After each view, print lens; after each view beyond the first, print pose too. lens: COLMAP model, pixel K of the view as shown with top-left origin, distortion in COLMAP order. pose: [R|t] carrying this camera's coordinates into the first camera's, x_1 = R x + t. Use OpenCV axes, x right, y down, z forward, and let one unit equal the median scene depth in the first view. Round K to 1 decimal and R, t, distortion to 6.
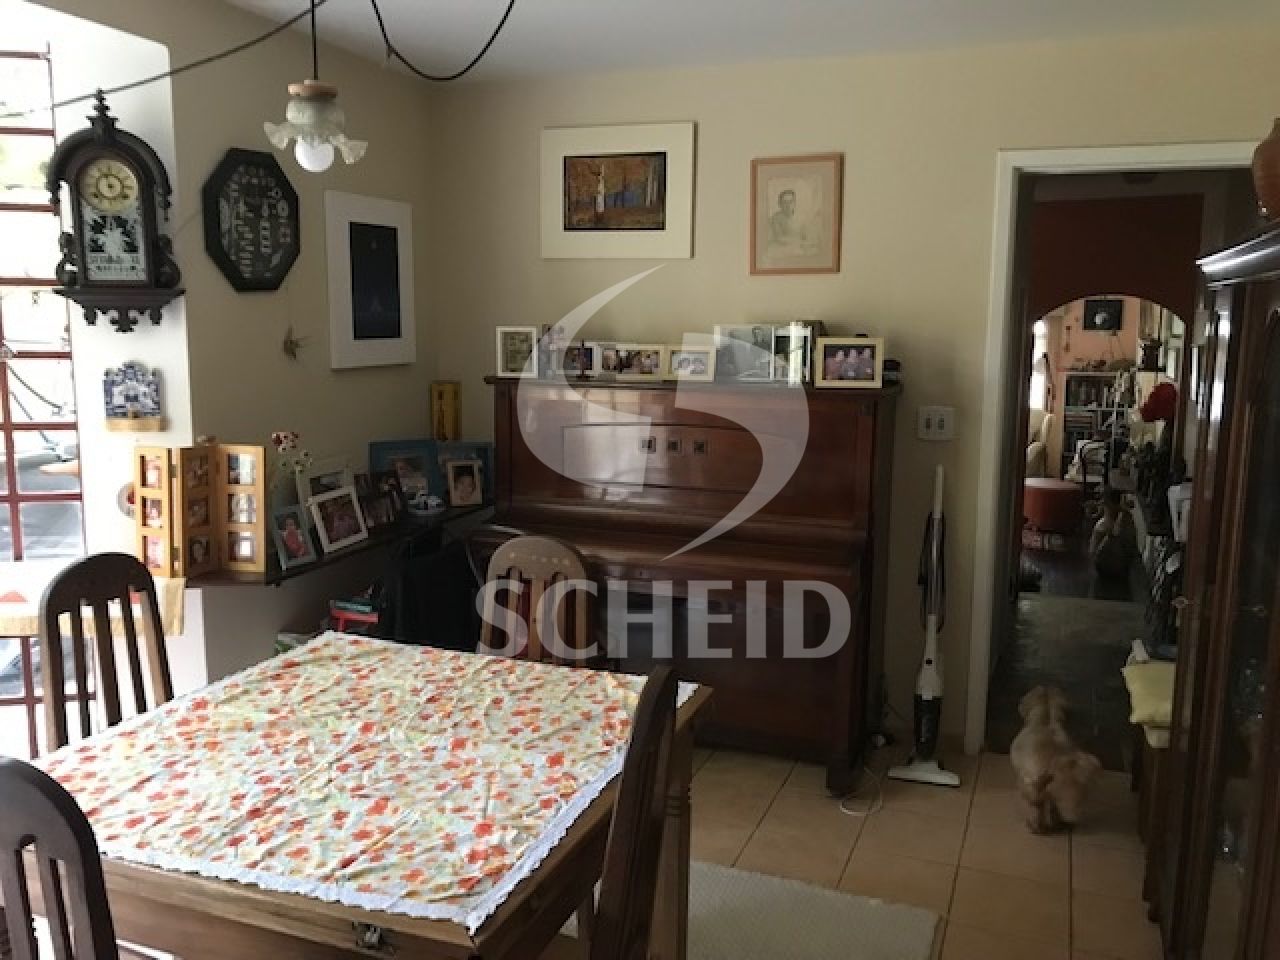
lens RADIAL K [[1048.8, 0, 643.2], [0, 1048.8, 481.3], [0, 0, 1]] dist [0.029968, -0.039642]
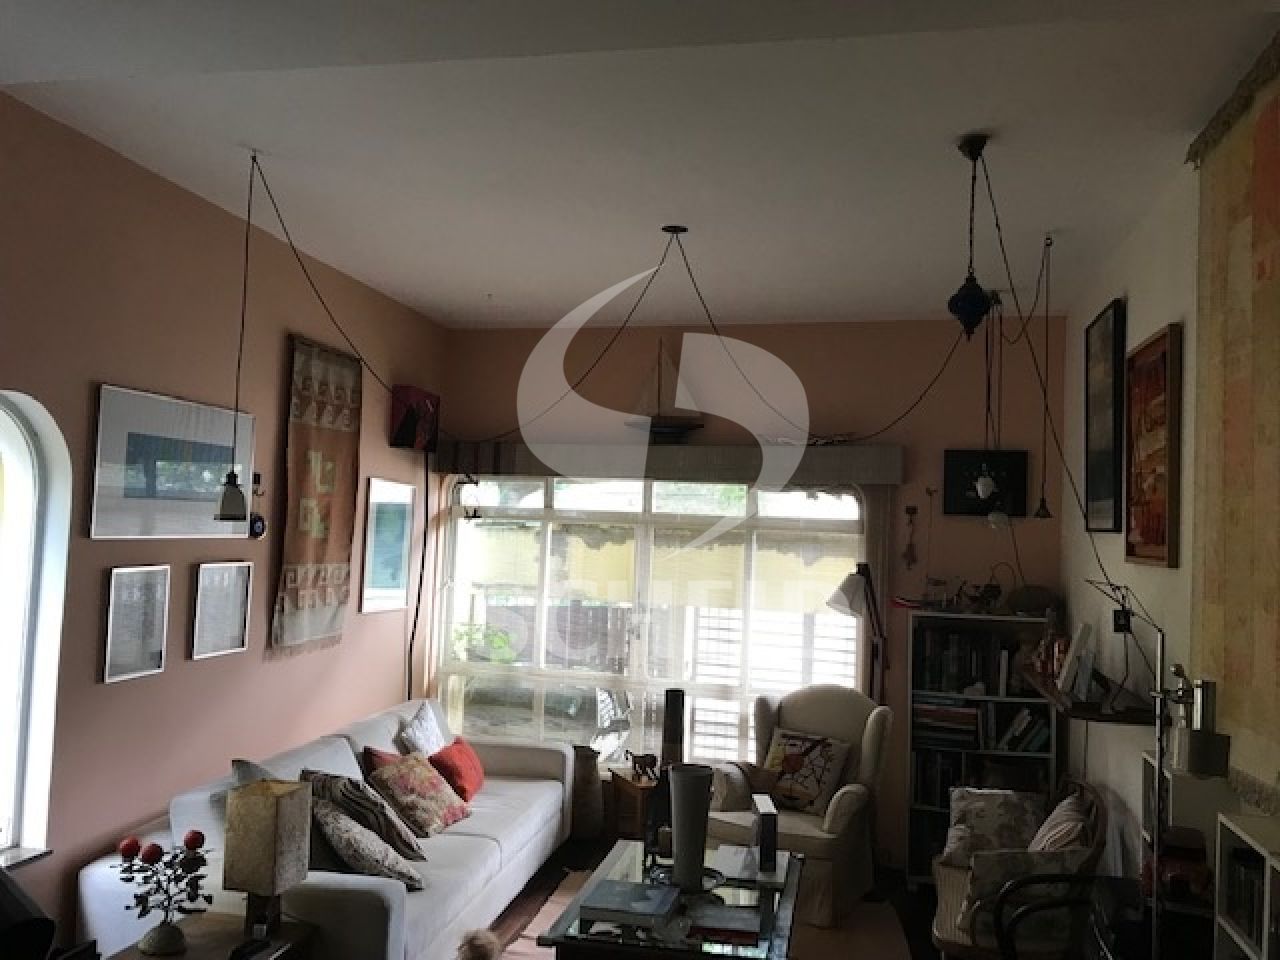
lens RADIAL K [[1048.8, 0, 639.5], [0, 1048.8, 479.2], [0, 0, 1]] dist [0.029968, -0.039642]
pose [[0.988196, 0.039077, 0.148127, 0.073942], [-0.007958, 0.978709, -0.205099, -0.021990], [-0.152988, 0.201499, 0.967467, 0.193424]]
